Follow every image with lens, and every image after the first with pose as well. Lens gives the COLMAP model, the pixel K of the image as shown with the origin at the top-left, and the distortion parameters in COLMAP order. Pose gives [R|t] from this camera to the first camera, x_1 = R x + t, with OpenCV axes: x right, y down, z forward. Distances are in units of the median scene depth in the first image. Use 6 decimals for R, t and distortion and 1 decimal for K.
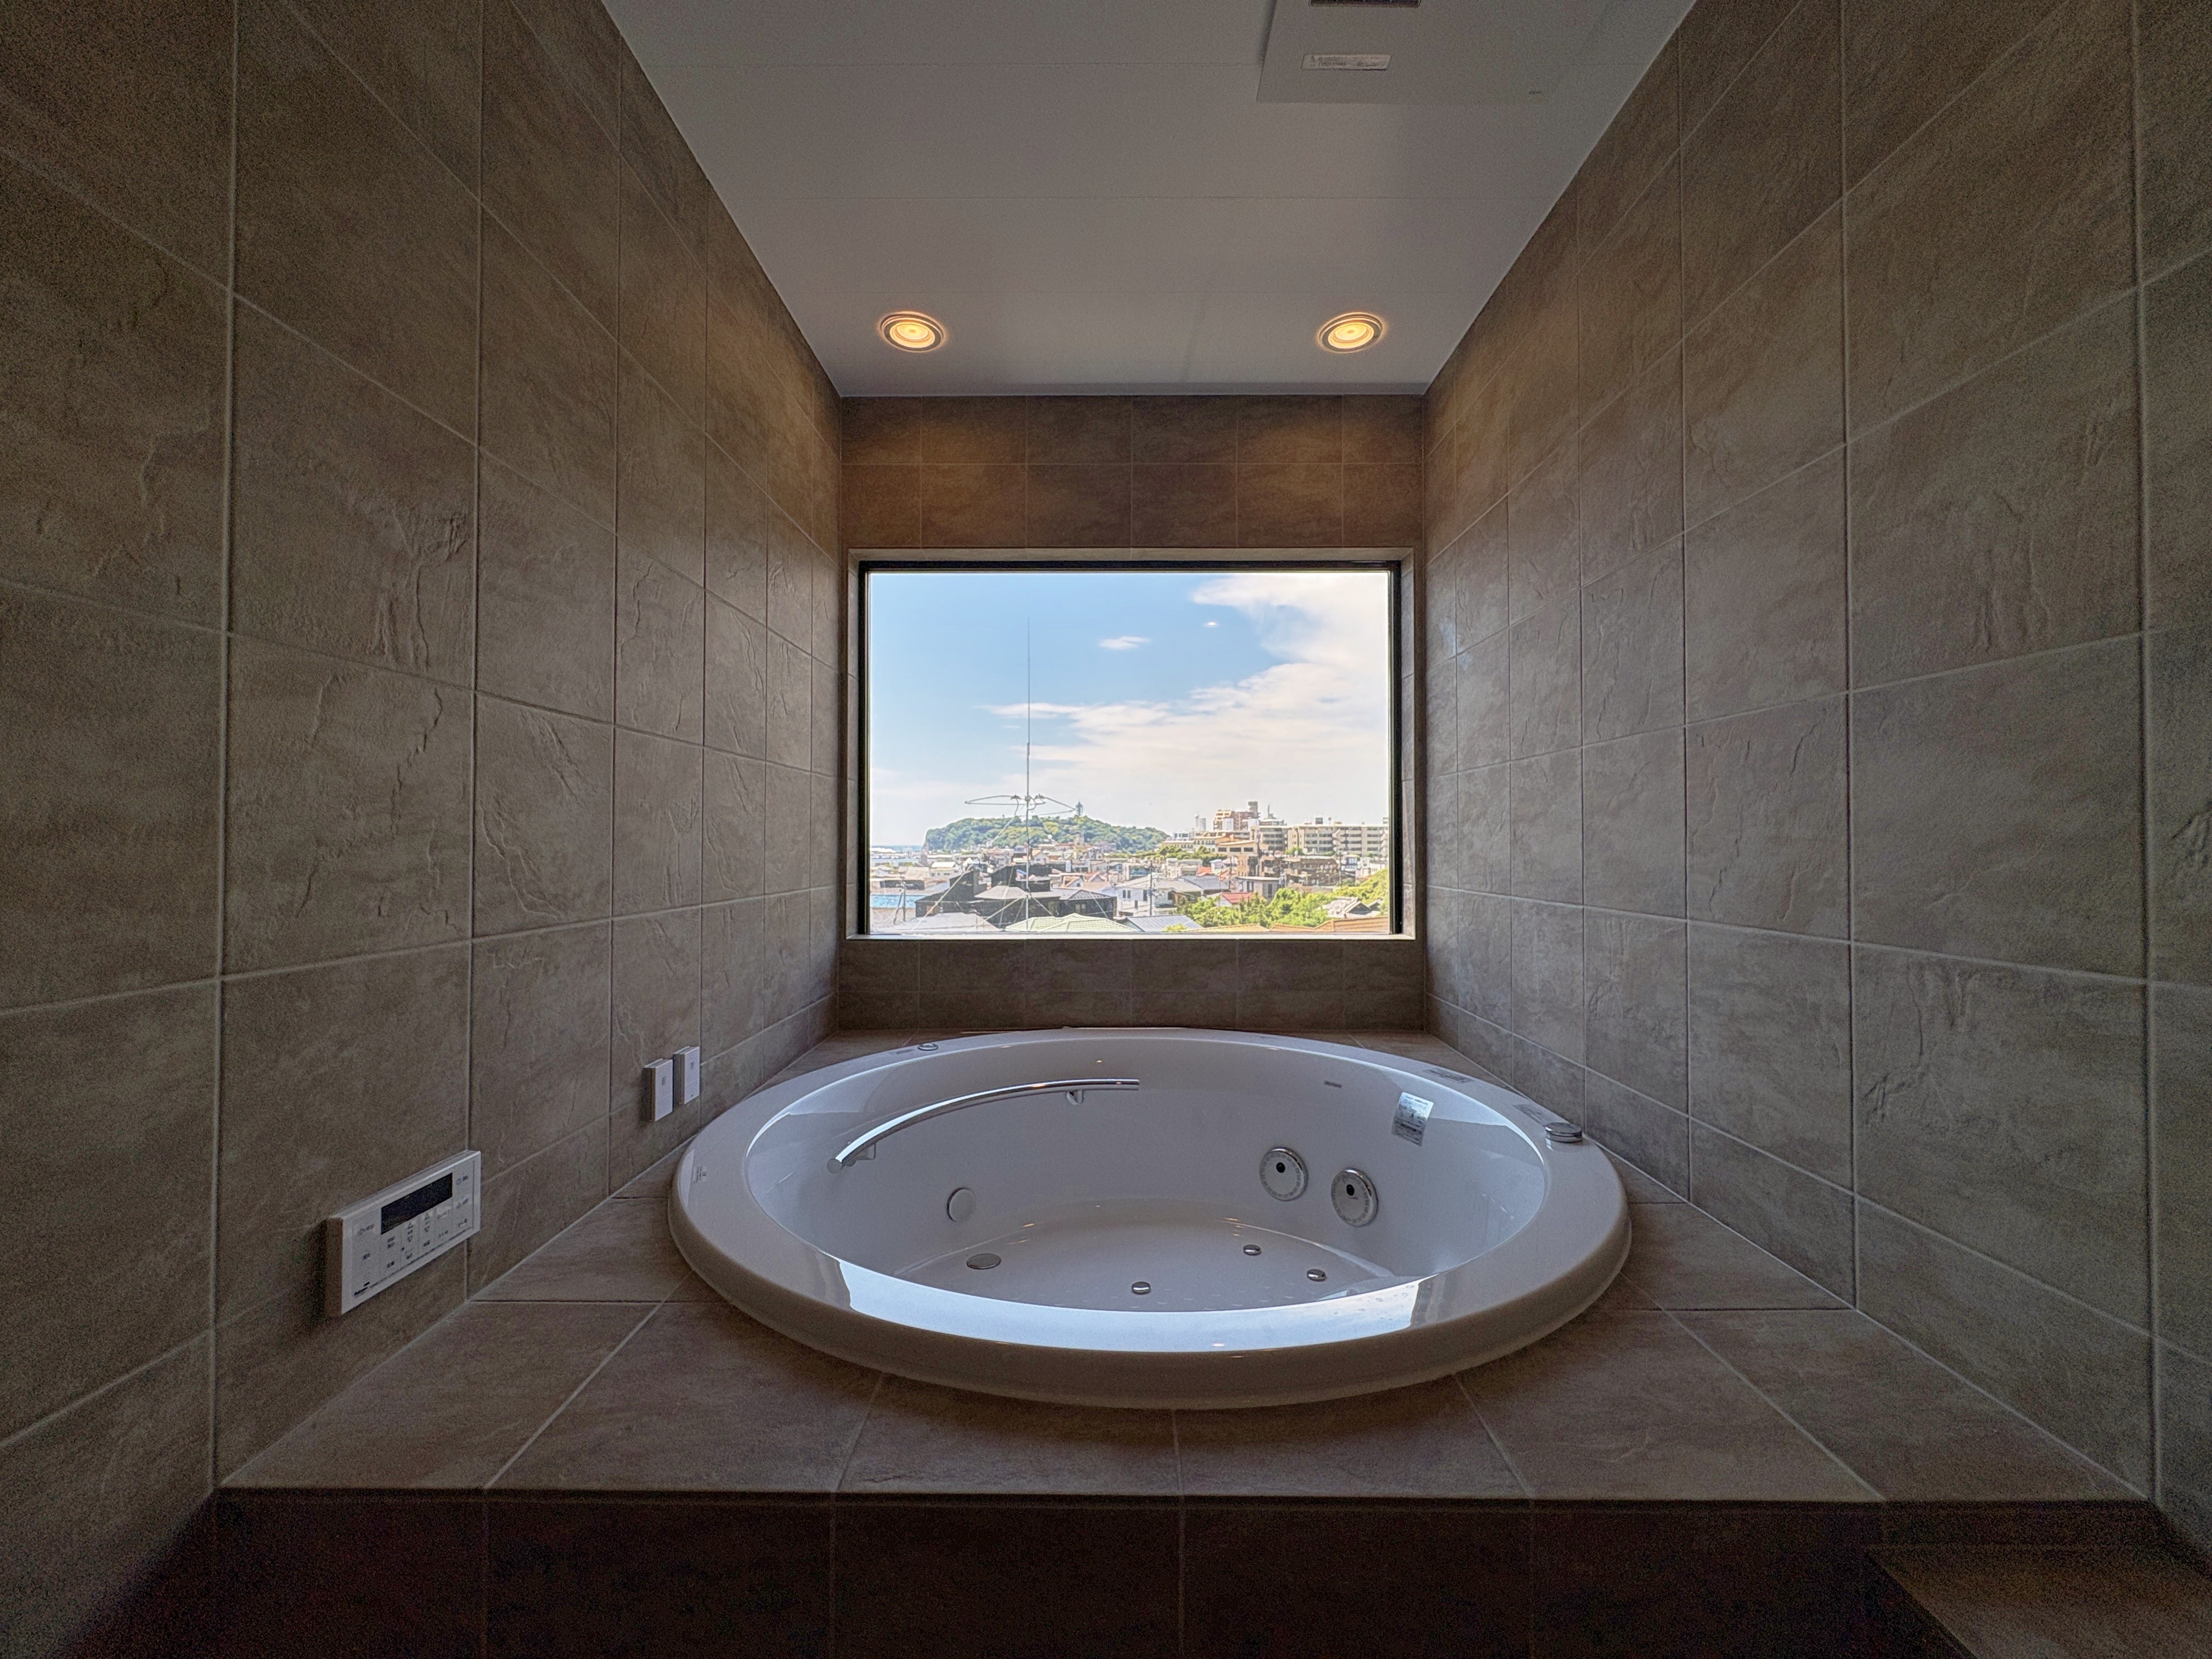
lens RADIAL K [[883.1, 0, 1104.1], [0, 883.1, 833.9], [0, 0, 1]] dist [0.003141, 0.000322]
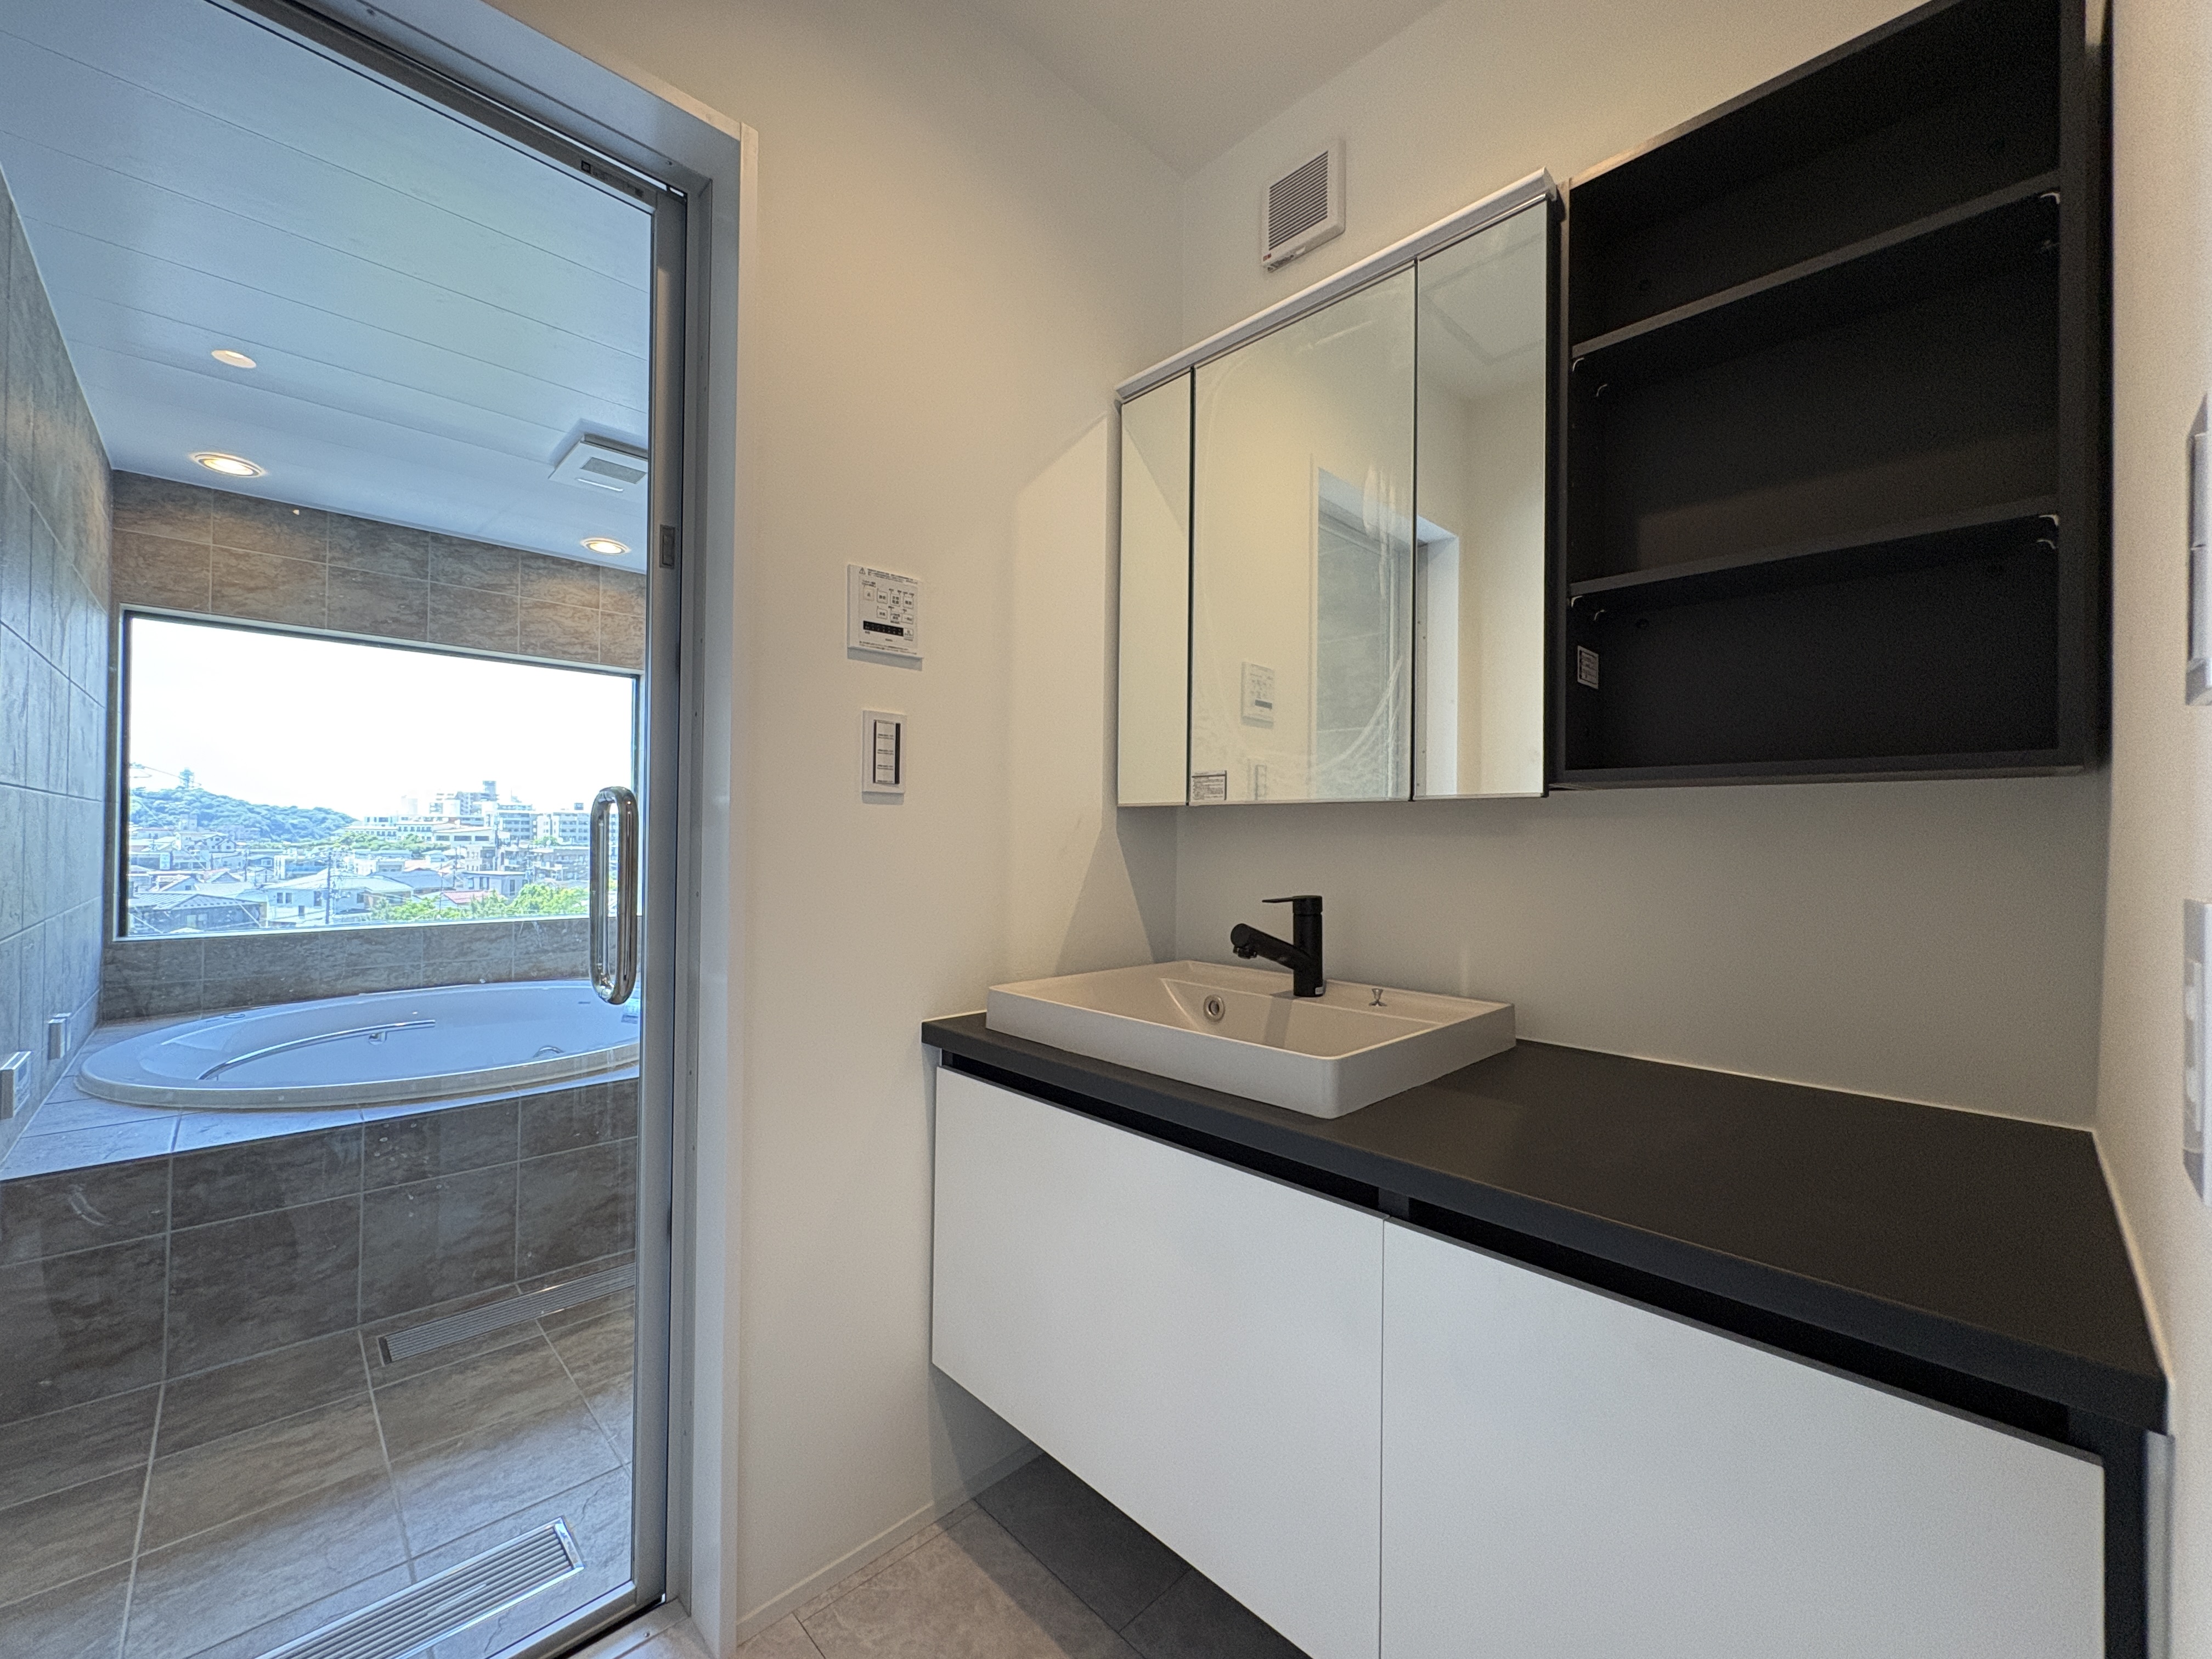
lens RADIAL K [[883.1, 0, 1103.7], [0, 883.1, 826.7], [0, 0, 1]] dist [0.003141, 0.000322]
pose [[0.714081, 0.015964, 0.699881, -0.170923], [-0.018203, 0.999825, -0.004234, -0.047018], [-0.699826, -0.009716, 0.714247, -0.700530]]
